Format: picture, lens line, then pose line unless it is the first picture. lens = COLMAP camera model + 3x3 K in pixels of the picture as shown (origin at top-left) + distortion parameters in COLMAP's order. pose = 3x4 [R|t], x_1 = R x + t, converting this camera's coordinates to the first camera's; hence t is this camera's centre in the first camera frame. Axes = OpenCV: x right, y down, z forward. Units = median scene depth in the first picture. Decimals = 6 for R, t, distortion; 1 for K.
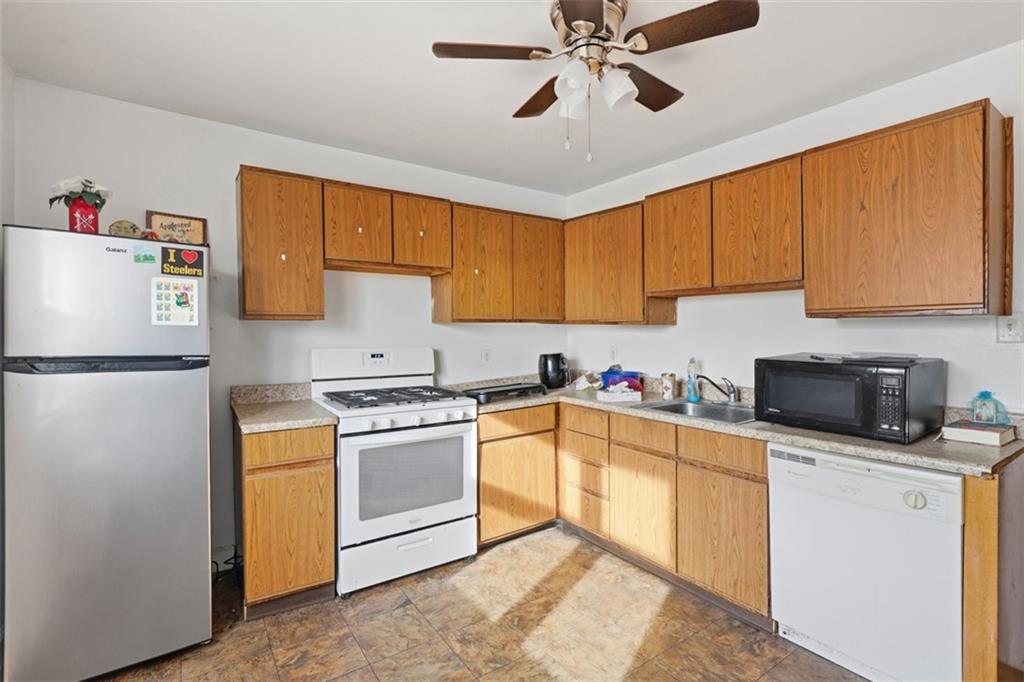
lens RADIAL K [[474.6, 0, 525.5], [0, 474.6, 330.1], [0, 0, 1]] dist [-0.010978, -0.000558]
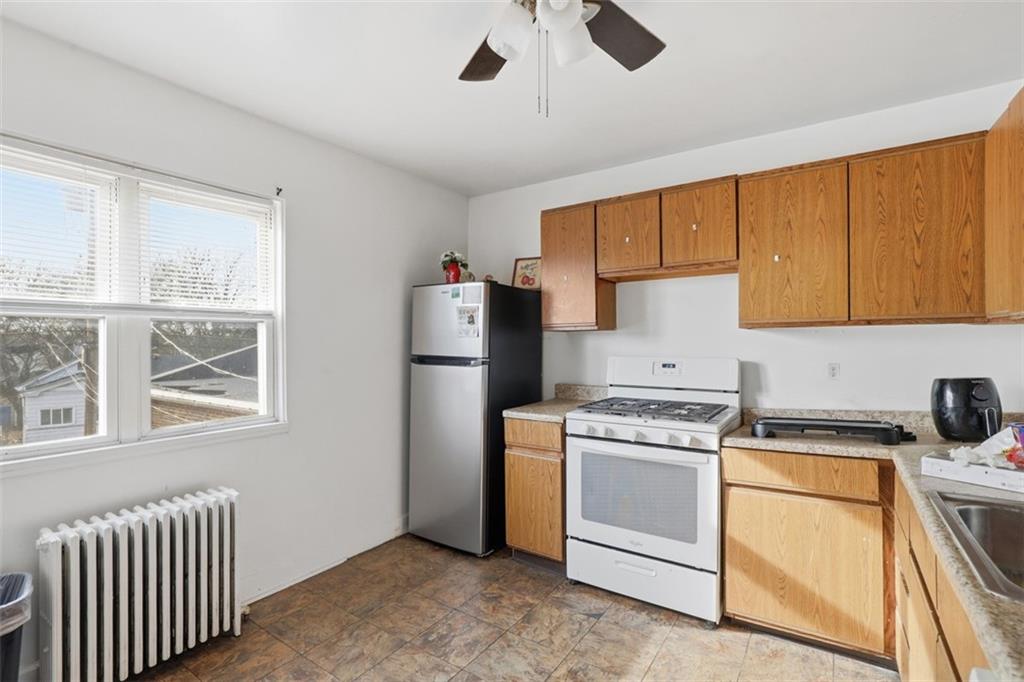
lens RADIAL K [[474.6, 0, 526.4], [0, 474.6, 344.8], [0, 0, 1]] dist [-0.010978, -0.000558]
pose [[0.363545, 0.002321, -0.931574, 0.518273], [0.005505, 0.999974, 0.004639, 0.006641], [0.931560, -0.006814, 0.363523, 0.433743]]
